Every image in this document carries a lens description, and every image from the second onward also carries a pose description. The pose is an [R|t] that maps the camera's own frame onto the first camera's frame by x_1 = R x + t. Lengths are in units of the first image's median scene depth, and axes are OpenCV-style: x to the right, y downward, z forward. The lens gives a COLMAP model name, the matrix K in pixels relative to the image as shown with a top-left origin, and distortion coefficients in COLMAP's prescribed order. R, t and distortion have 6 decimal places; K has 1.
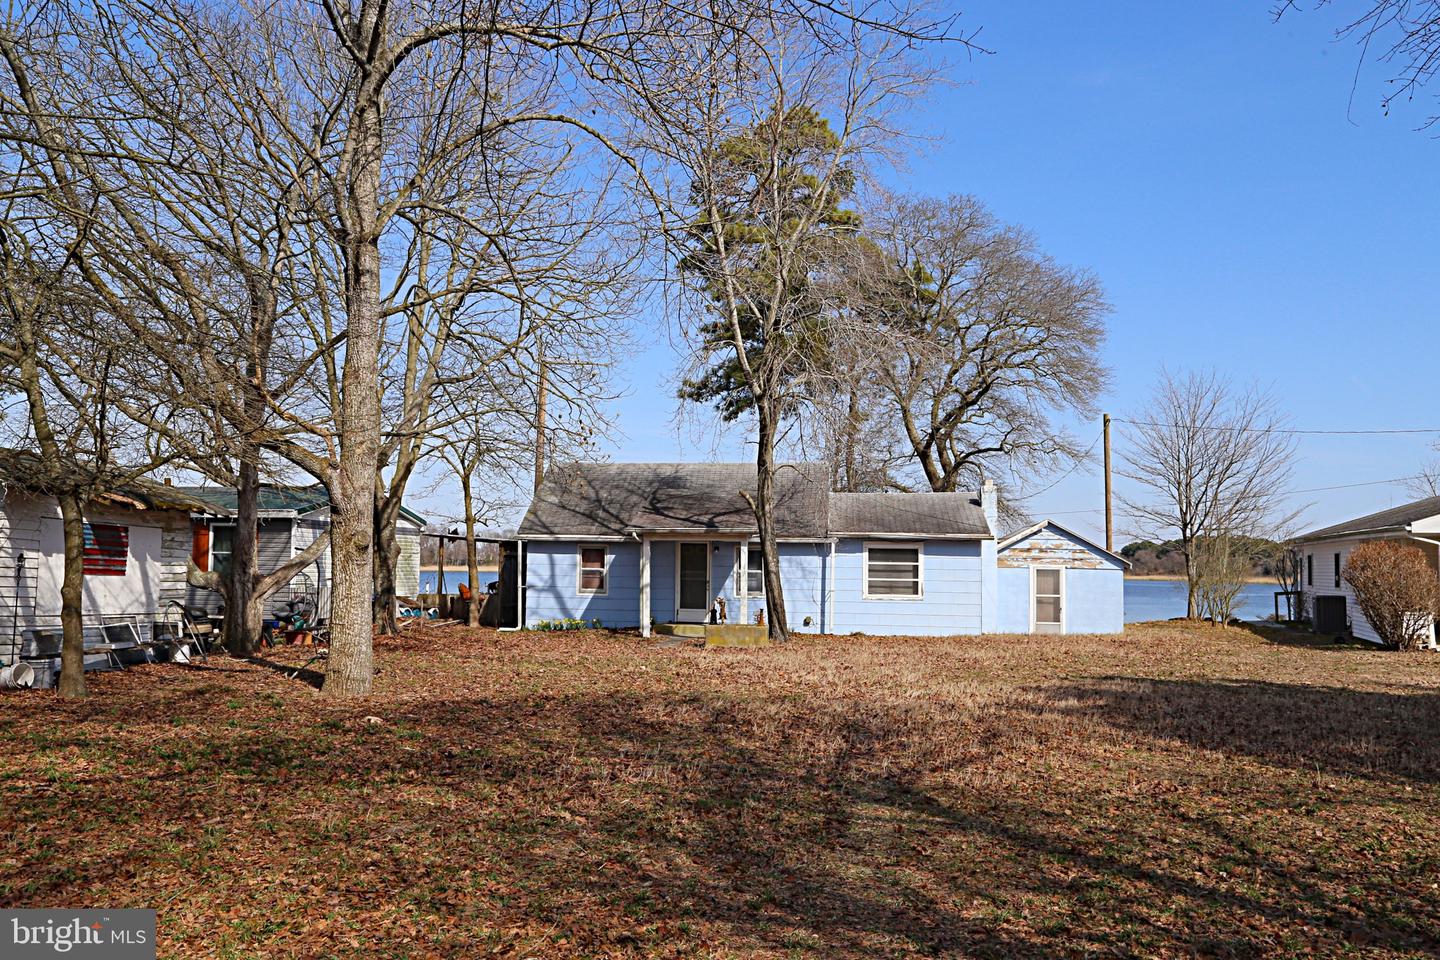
lens RADIAL K [[1224.0, 0, 717.6], [0, 1224.0, 475.8], [0, 0, 1]] dist [-0.060817, -0.003948]
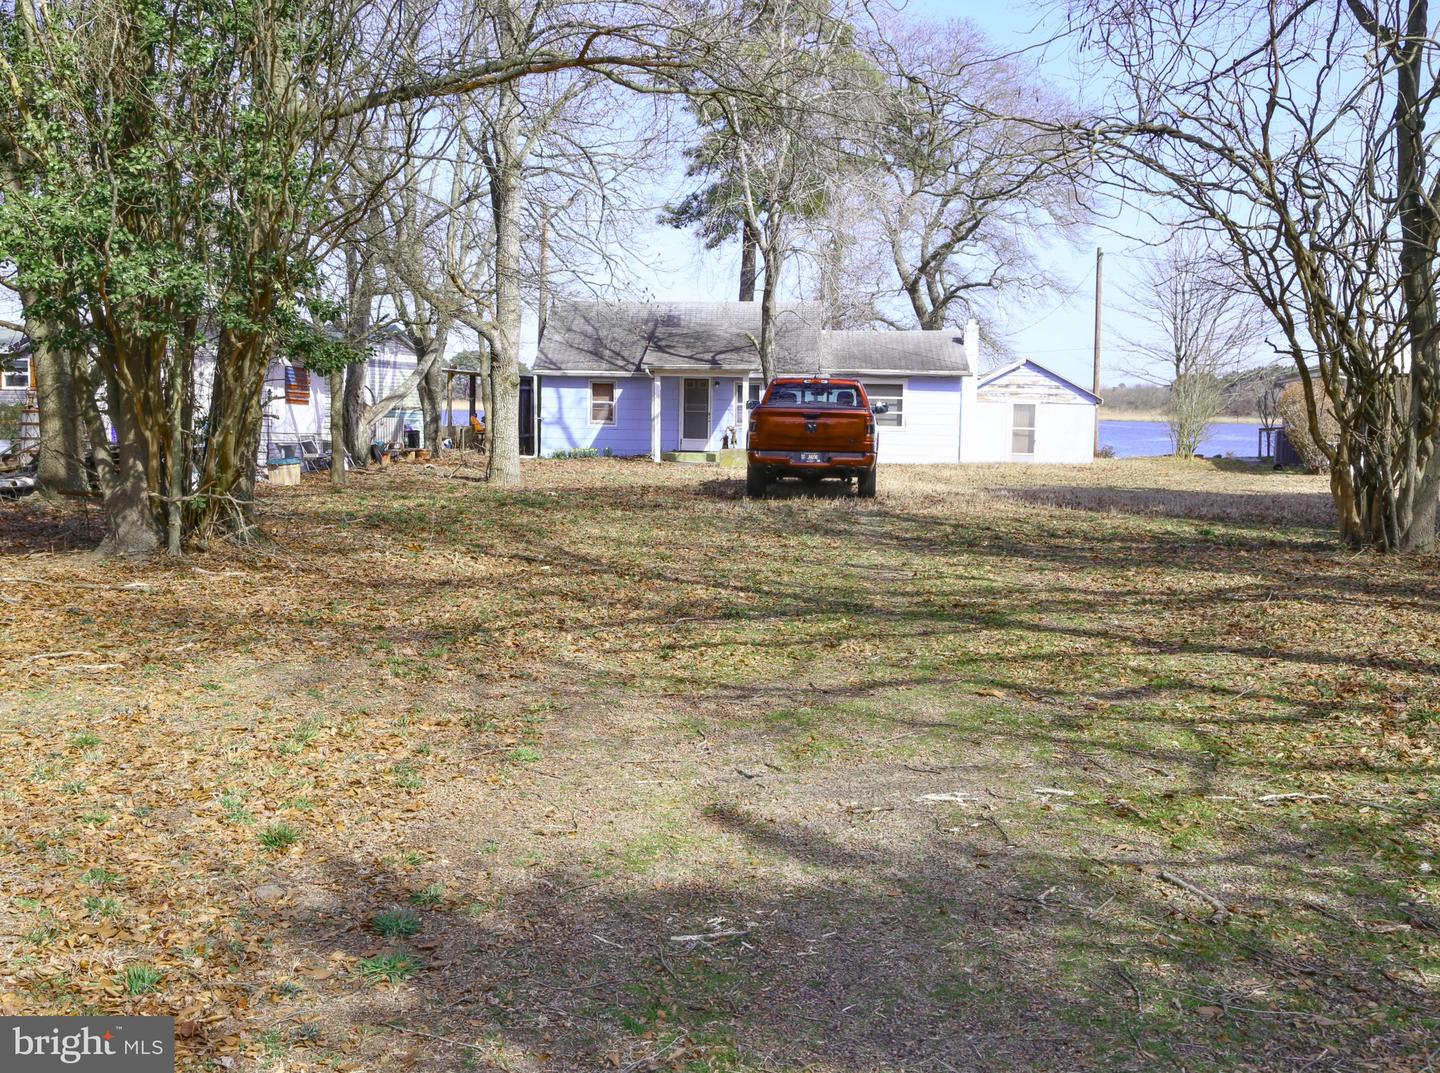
lens RADIAL K [[1517.0, 0, 680.0], [0, 1517.0, 523.4], [0, 0, 1]] dist [0.045413, 0.000000]
pose [[0.999909, 0.001173, 0.013446, -0.051324], [-0.003203, 0.988384, 0.151945, -0.022634], [-0.013111, -0.151975, 0.988297, -0.347724]]
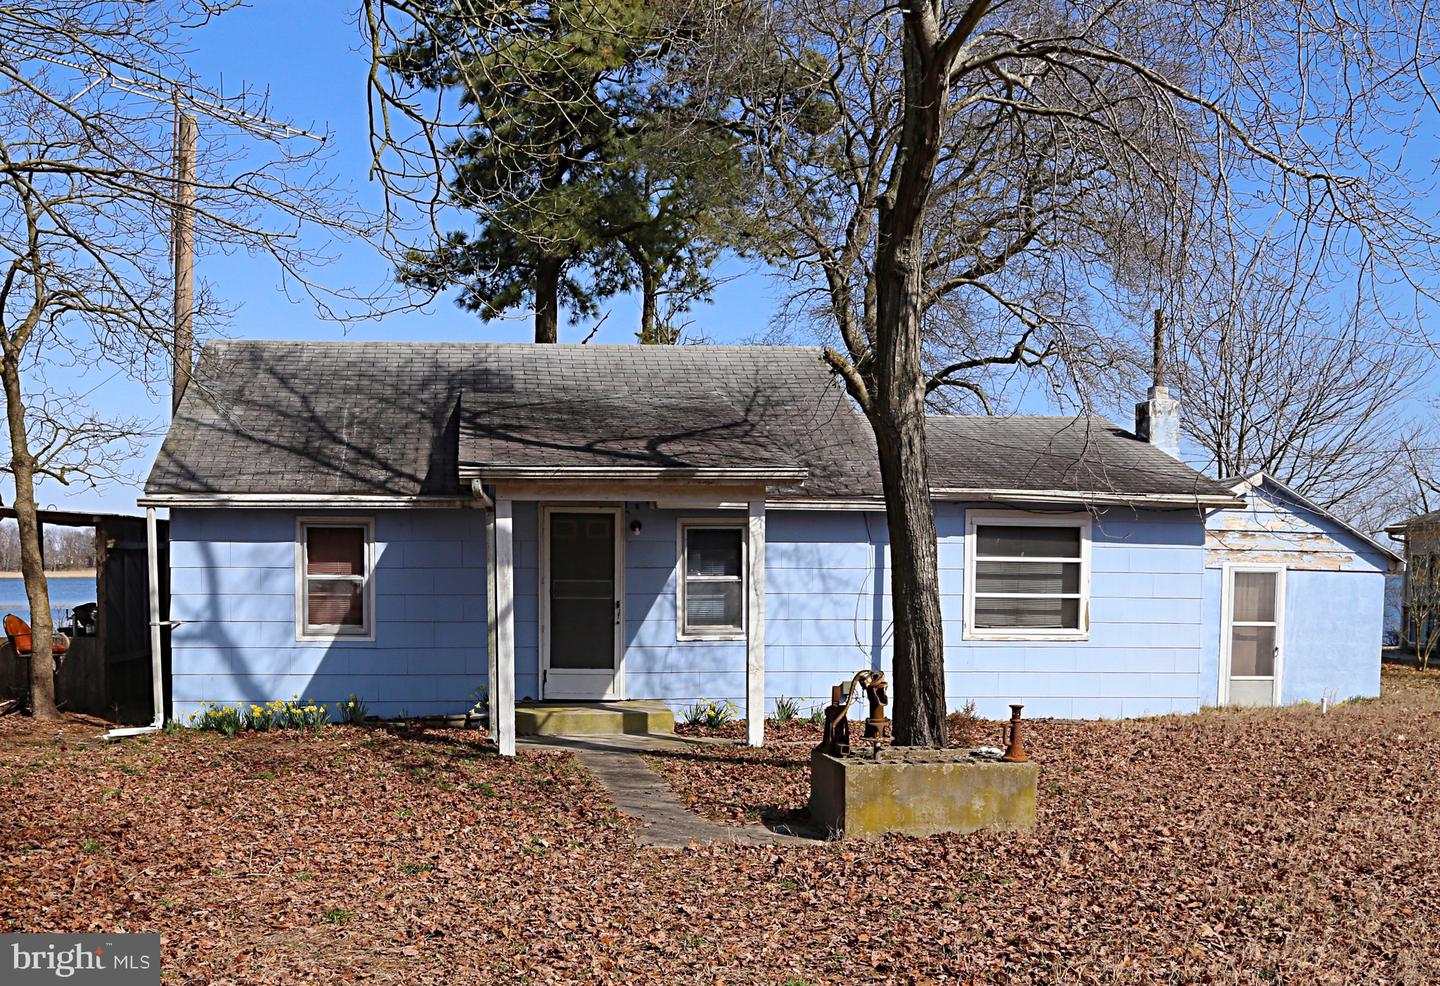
lens RADIAL K [[1408.6, 0, 648.5], [0, 1408.6, 648.3], [0, 0, 1]] dist [-0.176232, 0.000000]
pose [[0.977606, -0.020605, 0.209432, -0.097784], [-0.007294, 0.991279, 0.131575, 0.037970], [-0.210317, -0.130156, 0.968931, 0.531748]]
